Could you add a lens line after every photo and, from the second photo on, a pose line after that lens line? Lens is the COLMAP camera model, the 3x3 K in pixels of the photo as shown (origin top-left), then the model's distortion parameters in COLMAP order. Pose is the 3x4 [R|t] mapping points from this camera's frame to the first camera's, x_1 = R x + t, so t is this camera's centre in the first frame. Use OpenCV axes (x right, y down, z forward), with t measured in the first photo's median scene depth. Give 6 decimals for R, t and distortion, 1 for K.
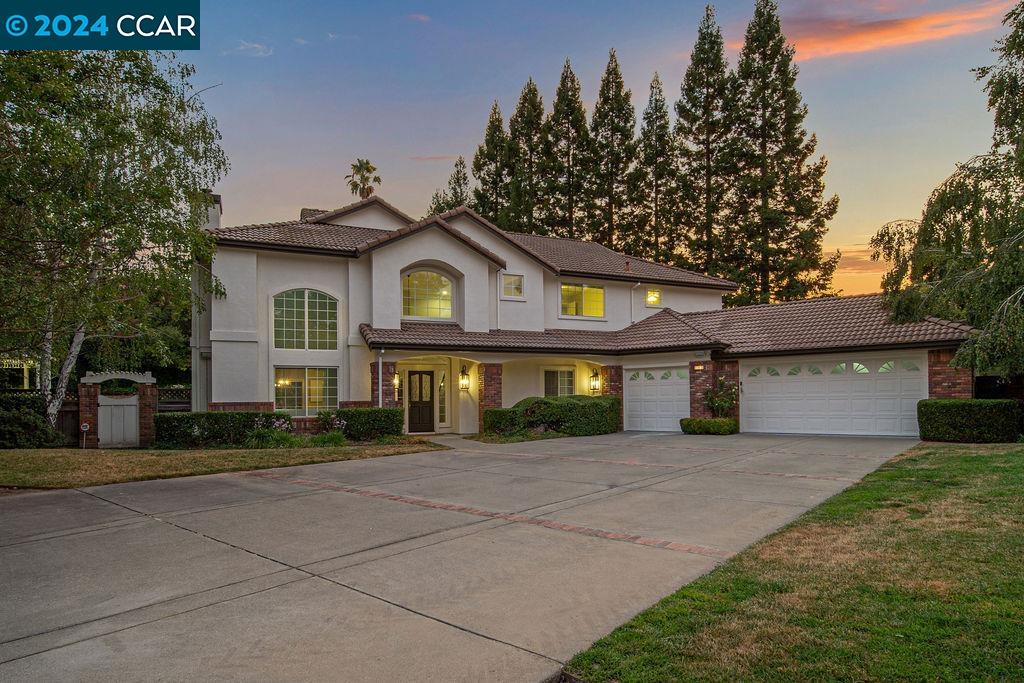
lens RADIAL K [[574.6, 0, 512.3], [0, 574.6, 326.4], [0, 0, 1]] dist [-0.001318, -0.000024]
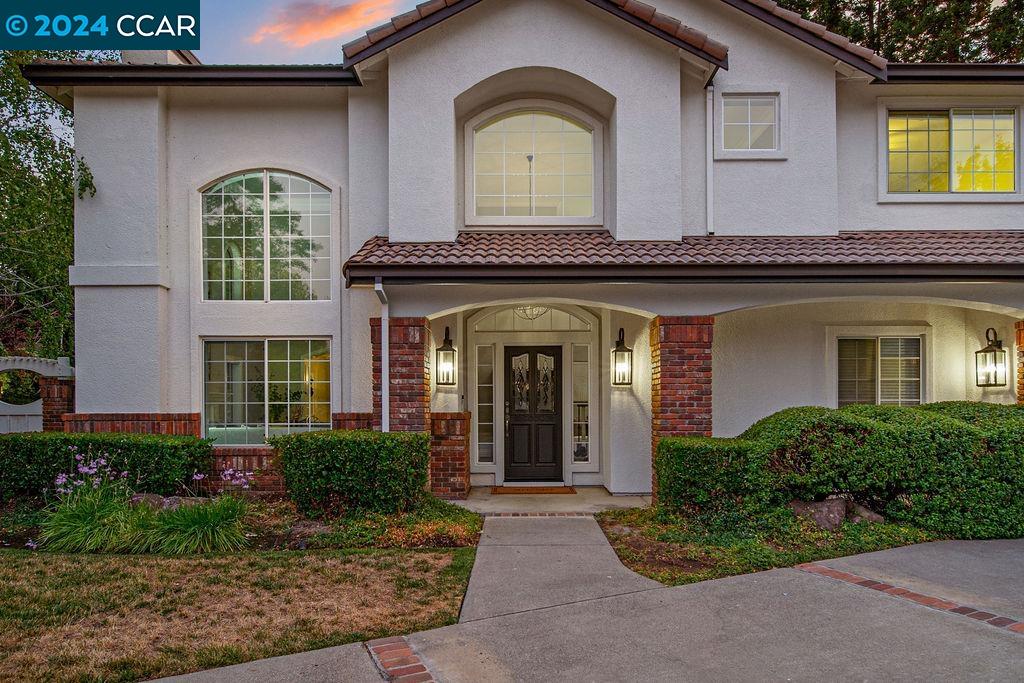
lens RADIAL K [[648.2, 0, 512.2], [0, 648.2, 392.0], [0, 0, 1]] dist [0.000403, 0.001643]
pose [[0.925043, -0.000315, -0.379863, 0.020978], [0.042923, 0.993682, 0.103702, 0.064221], [0.377431, -0.112233, 0.919211, 0.560217]]
